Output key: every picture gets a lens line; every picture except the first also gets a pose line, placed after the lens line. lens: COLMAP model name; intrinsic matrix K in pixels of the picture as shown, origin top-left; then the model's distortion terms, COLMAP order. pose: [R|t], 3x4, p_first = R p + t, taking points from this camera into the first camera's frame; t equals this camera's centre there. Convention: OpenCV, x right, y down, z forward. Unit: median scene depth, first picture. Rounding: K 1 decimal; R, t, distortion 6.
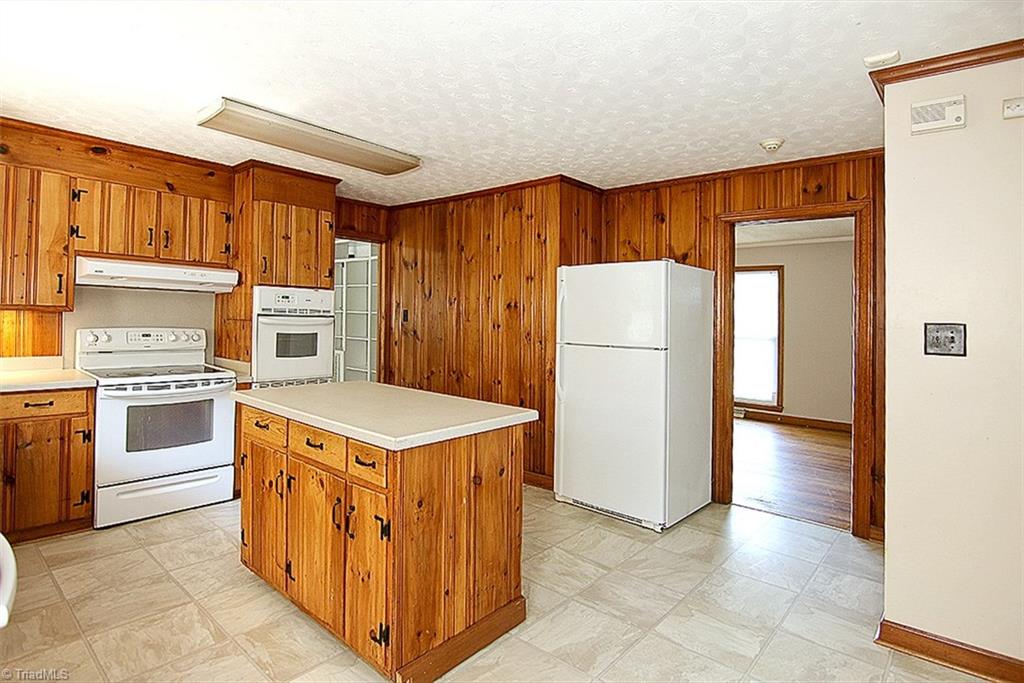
lens RADIAL K [[524.5, 0, 528.2], [0, 524.5, 315.1], [0, 0, 1]] dist [-0.003318, -0.000410]
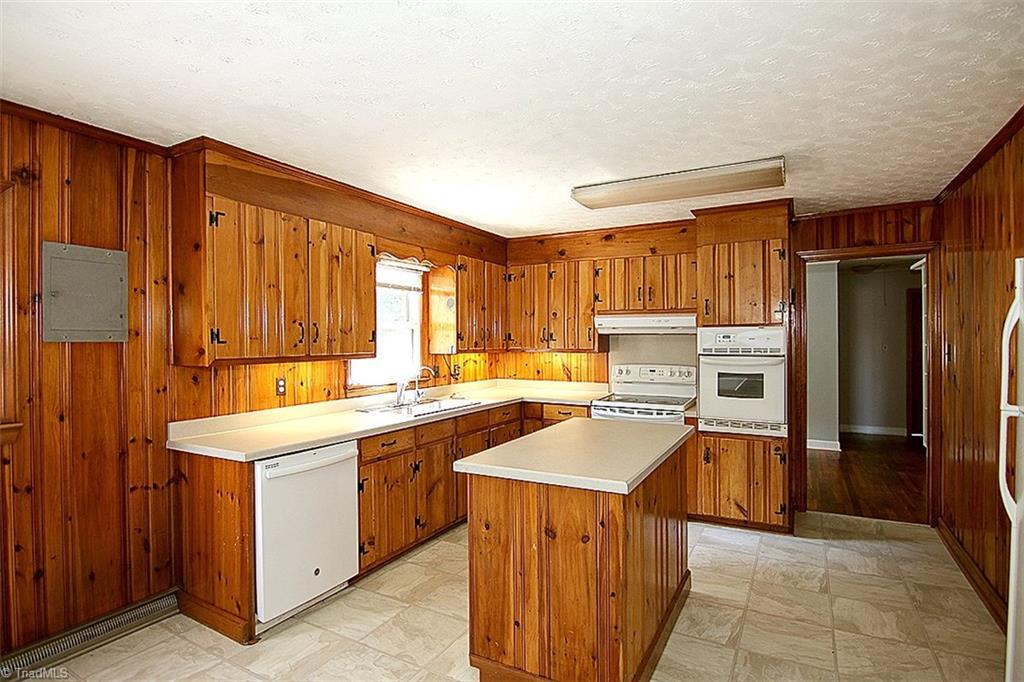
lens RADIAL K [[534.4, 0, 496.8], [0, 534.4, 344.4], [0, 0, 1]] dist [-0.012436, -0.000655]
pose [[0.180981, -0.016424, -0.983349, 0.498822], [0.014647, 0.999795, -0.014003, -0.012797], [0.983378, -0.011869, 0.181184, 0.421292]]
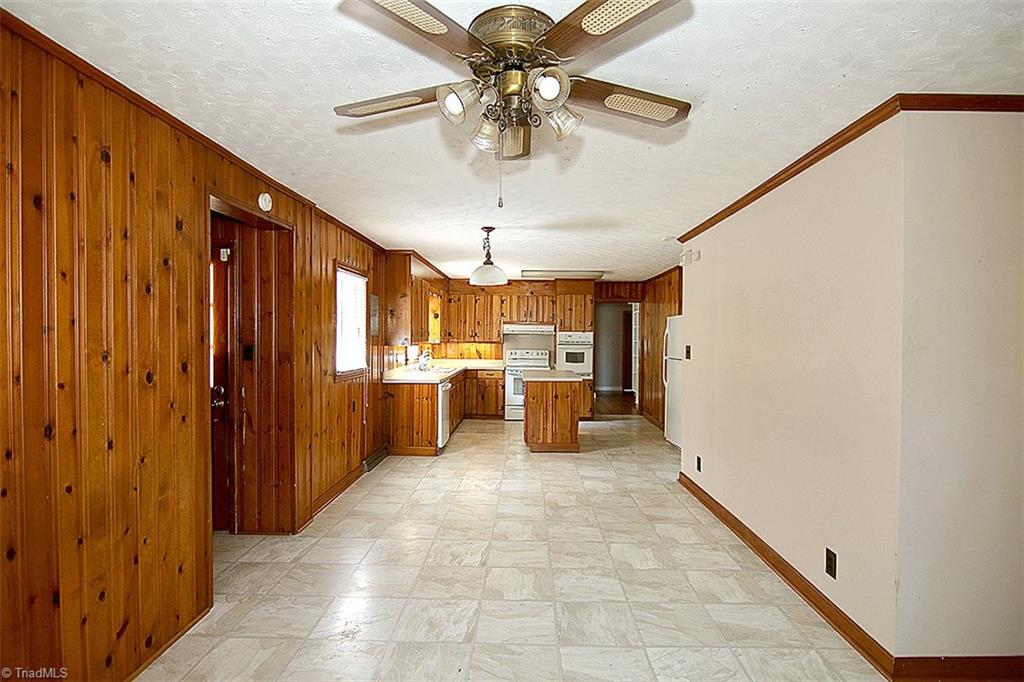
lens RADIAL K [[519.4, 0, 512.0], [0, 519.4, 341.0], [0, 0, 1]] dist [-0.010756, -0.000934]
pose [[0.618542, -0.012795, -0.785648, 1.238082], [0.009423, 0.999916, -0.008866, 0.004637], [0.785695, -0.001919, 0.618610, -0.623693]]
